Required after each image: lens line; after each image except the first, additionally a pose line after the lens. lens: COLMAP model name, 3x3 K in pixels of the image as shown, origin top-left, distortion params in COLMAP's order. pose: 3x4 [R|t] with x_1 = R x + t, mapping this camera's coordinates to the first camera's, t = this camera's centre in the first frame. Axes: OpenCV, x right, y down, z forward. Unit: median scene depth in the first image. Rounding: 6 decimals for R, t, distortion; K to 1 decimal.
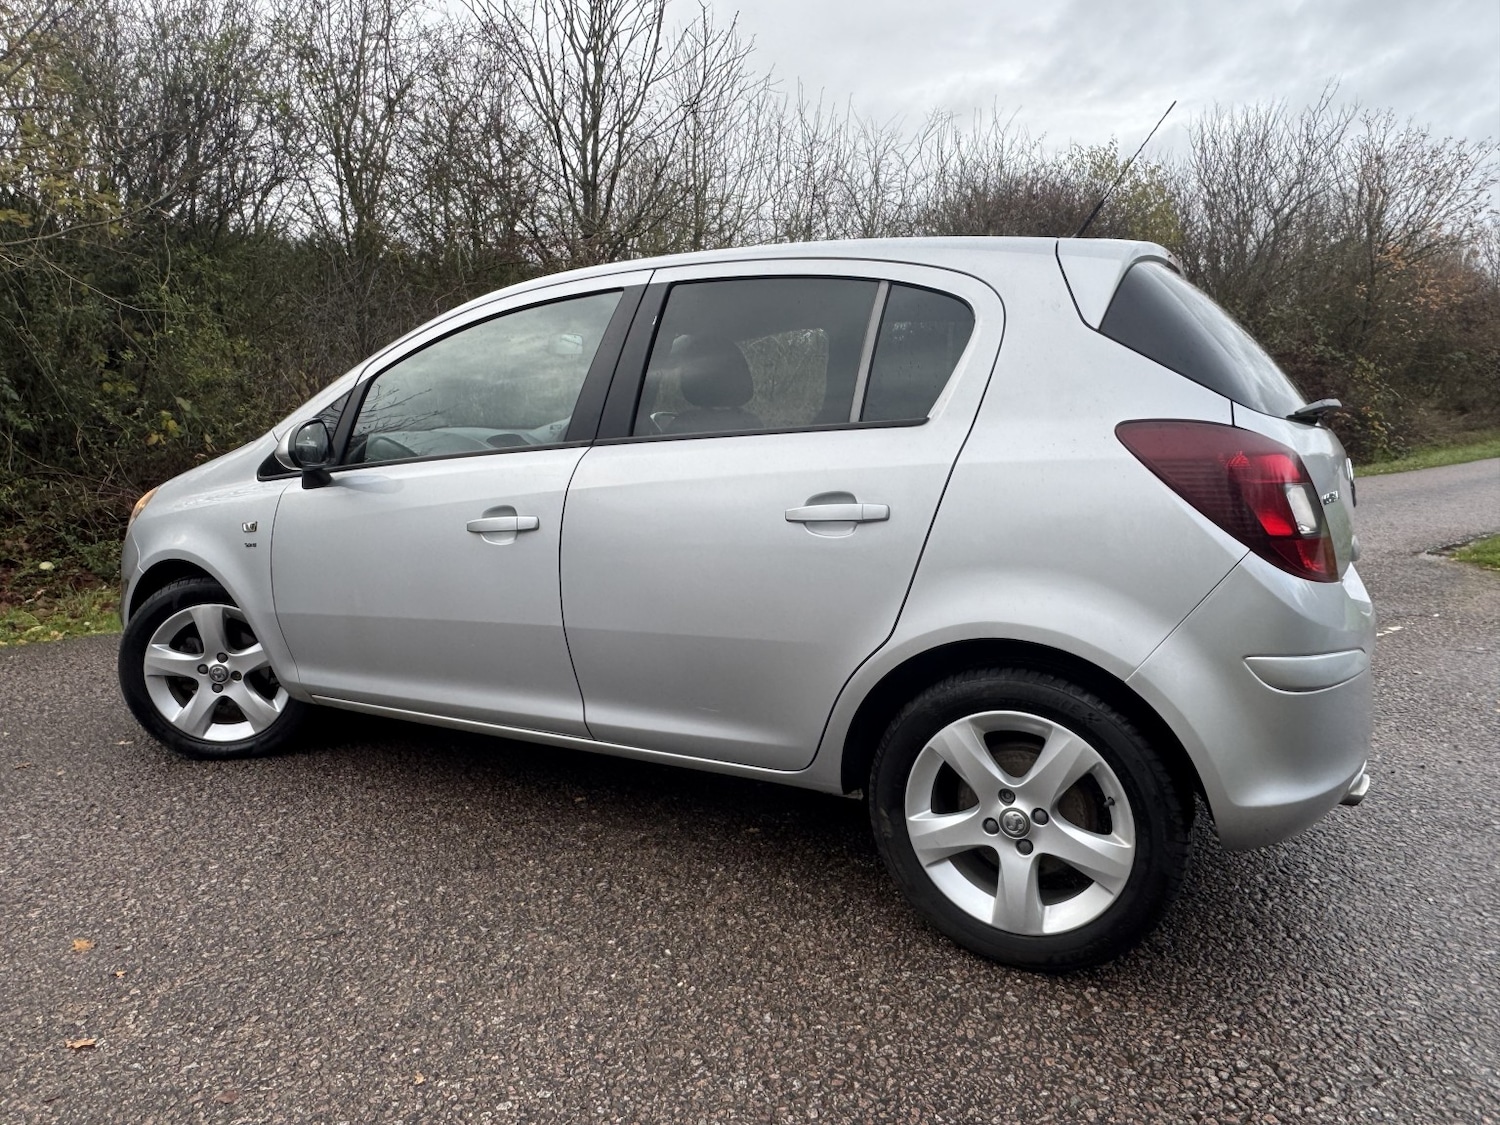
lens RADIAL K [[1059.0, 0, 782.5], [0, 1059.0, 575.9], [0, 0, 1]] dist [0.008858, -0.014367]
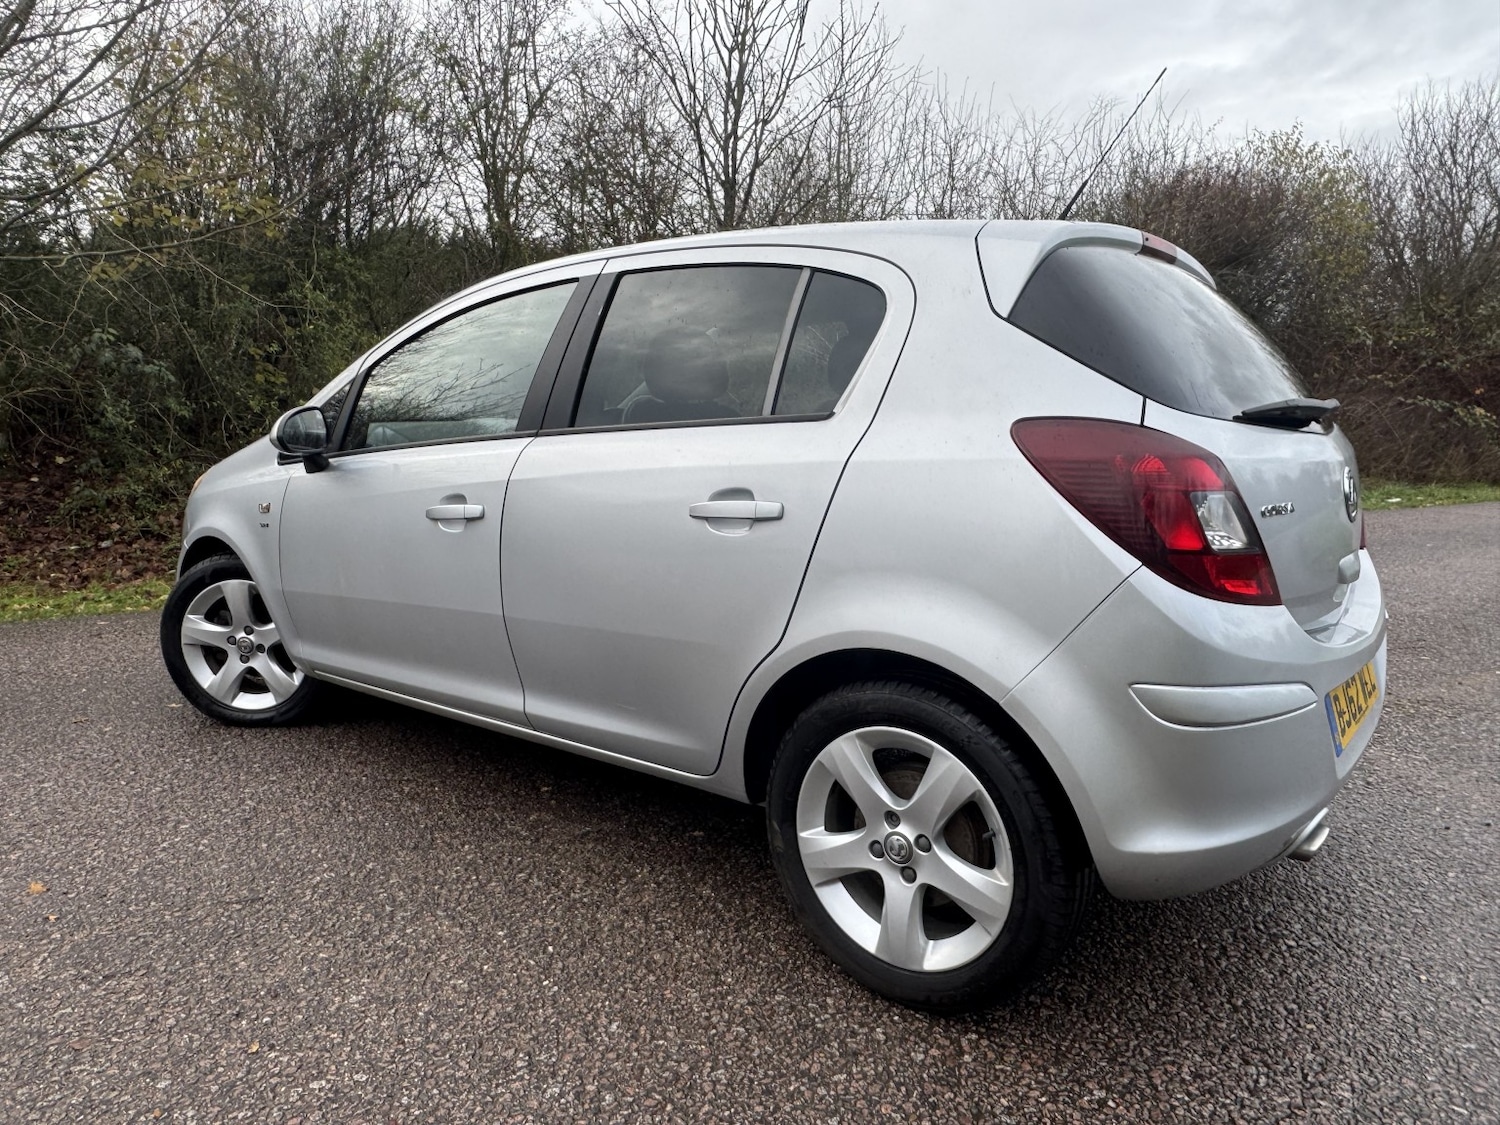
lens RADIAL K [[1065.5, 0, 764.8], [0, 1065.5, 576.5], [0, 0, 1]] dist [0.009204, -0.012191]
pose [[0.984803, 0.041833, -0.168563, 0.232043], [-0.041791, 0.999119, 0.003796, -0.003784], [0.168573, 0.003307, 0.985684, 0.051300]]
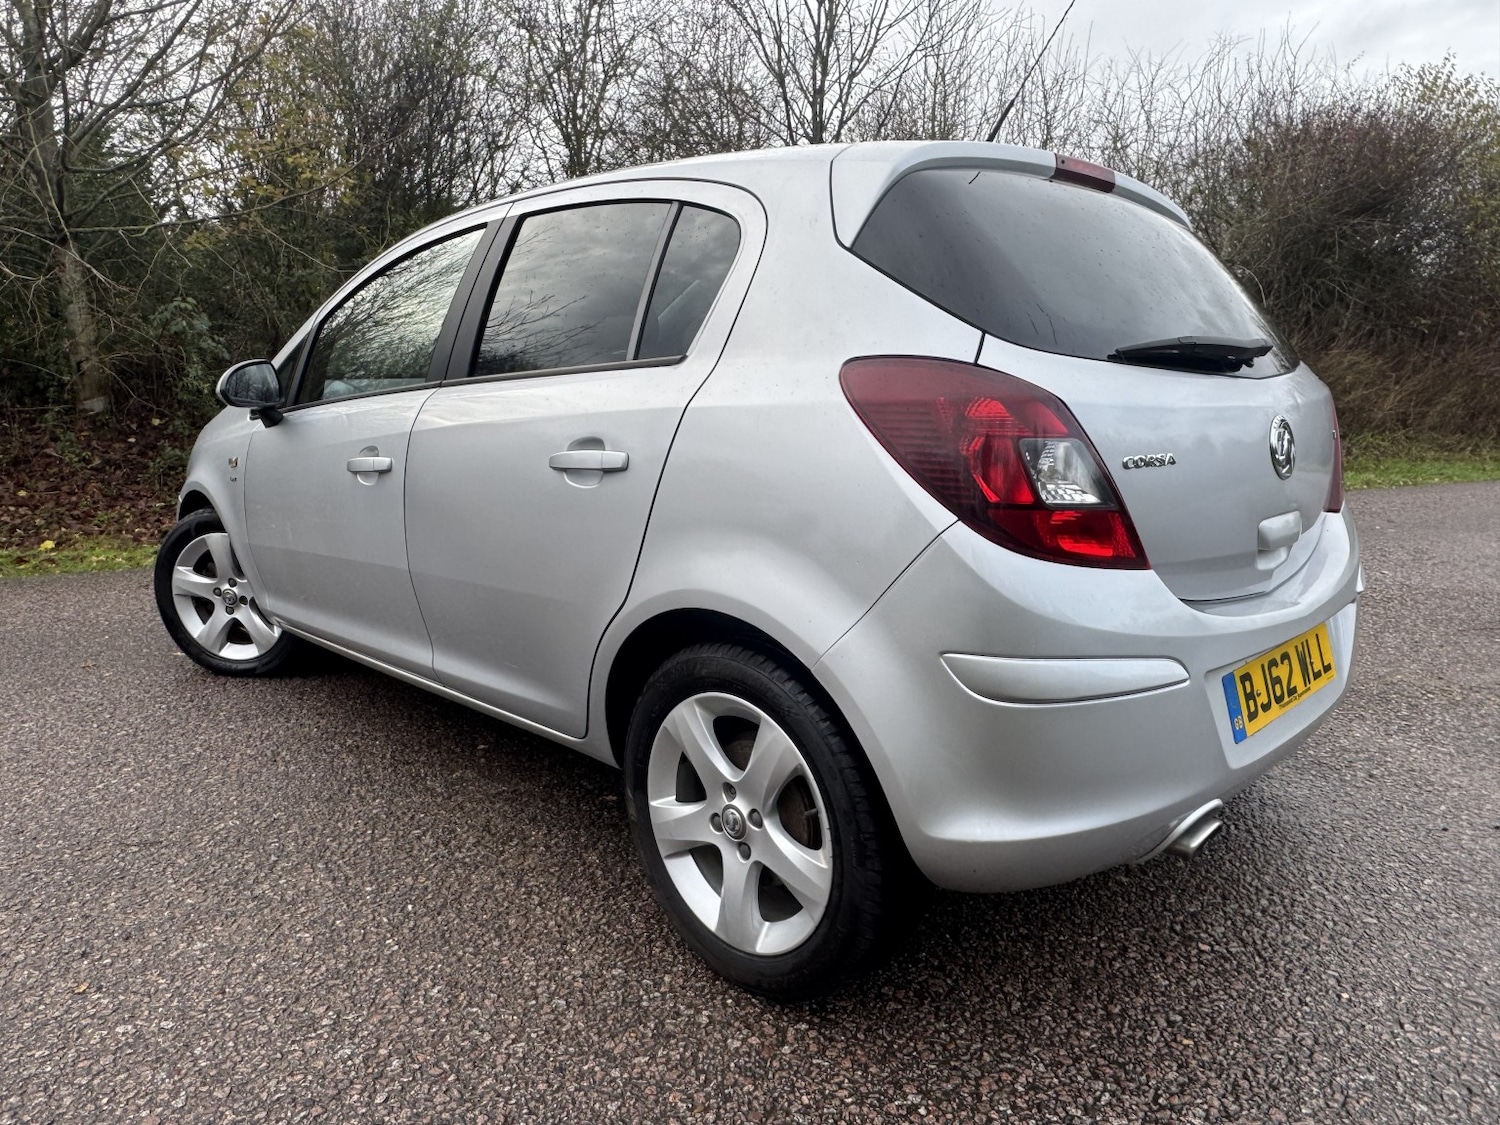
lens RADIAL K [[1065.5, 0, 753.3], [0, 1065.5, 578.1], [0, 0, 1]] dist [0.009204, -0.012191]
pose [[0.955669, 0.065535, -0.287058, 0.436444], [-0.055887, 0.997567, 0.041685, -0.004654], [0.289092, -0.023794, 0.957006, 0.156230]]
